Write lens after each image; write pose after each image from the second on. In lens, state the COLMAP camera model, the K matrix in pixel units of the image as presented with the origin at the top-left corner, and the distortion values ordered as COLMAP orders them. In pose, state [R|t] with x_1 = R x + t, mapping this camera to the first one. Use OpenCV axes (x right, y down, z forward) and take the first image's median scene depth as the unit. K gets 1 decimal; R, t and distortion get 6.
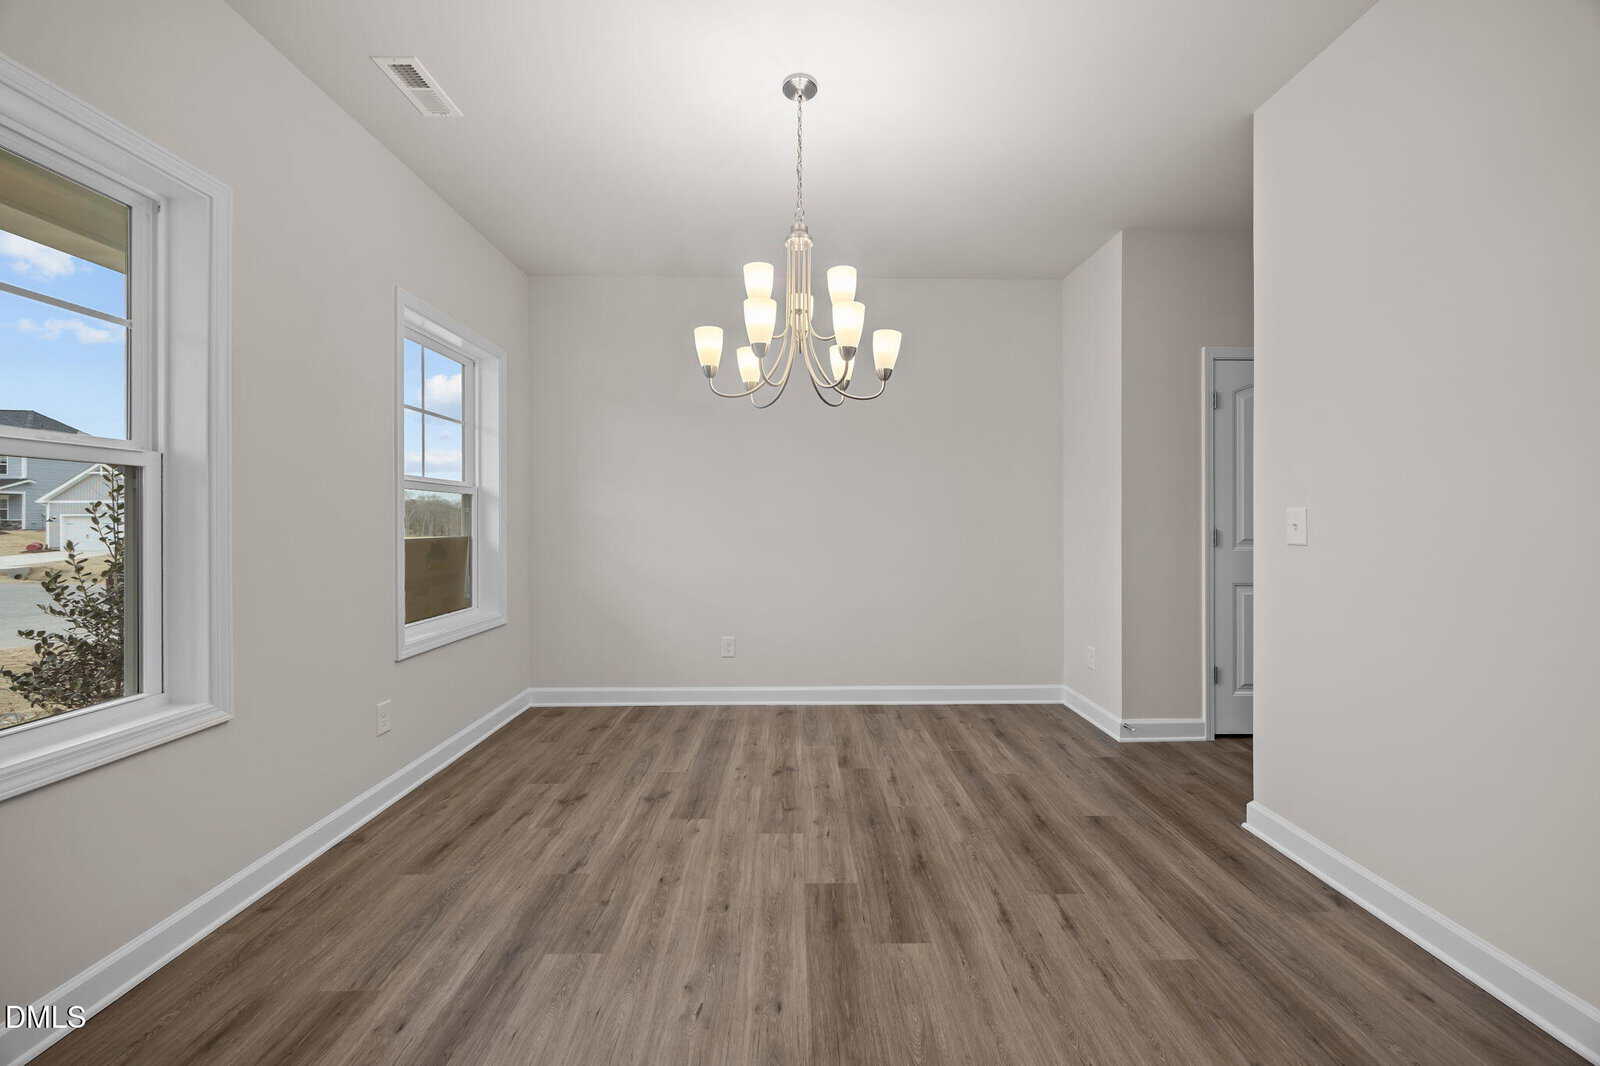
lens RADIAL K [[611.2, 0, 802.3], [0, 611.2, 522.2], [0, 0, 1]] dist [-0.003241, 0.000573]
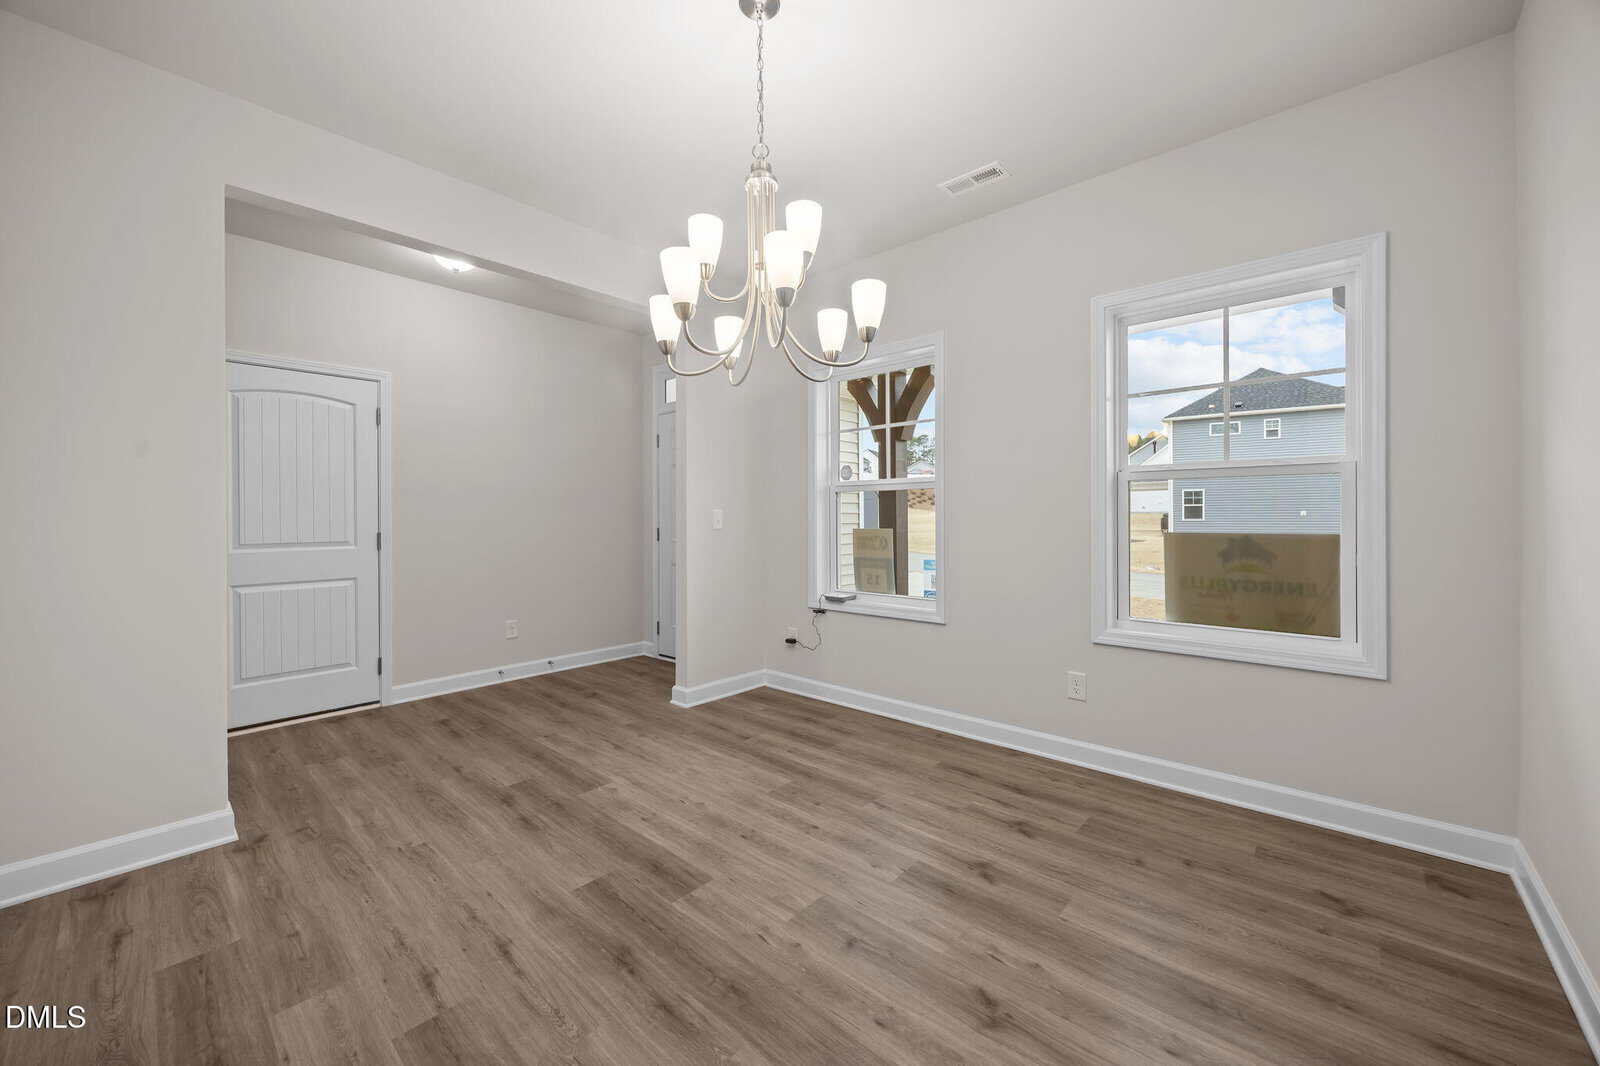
lens RADIAL K [[611.2, 0, 800.8], [0, 611.2, 522.5], [0, 0, 1]] dist [-0.003241, 0.000573]
pose [[-0.676727, 0.013329, -0.736114, 0.642496], [0.006353, 0.999905, 0.012265, -0.002536], [0.736207, 0.003624, -0.676747, 1.795200]]
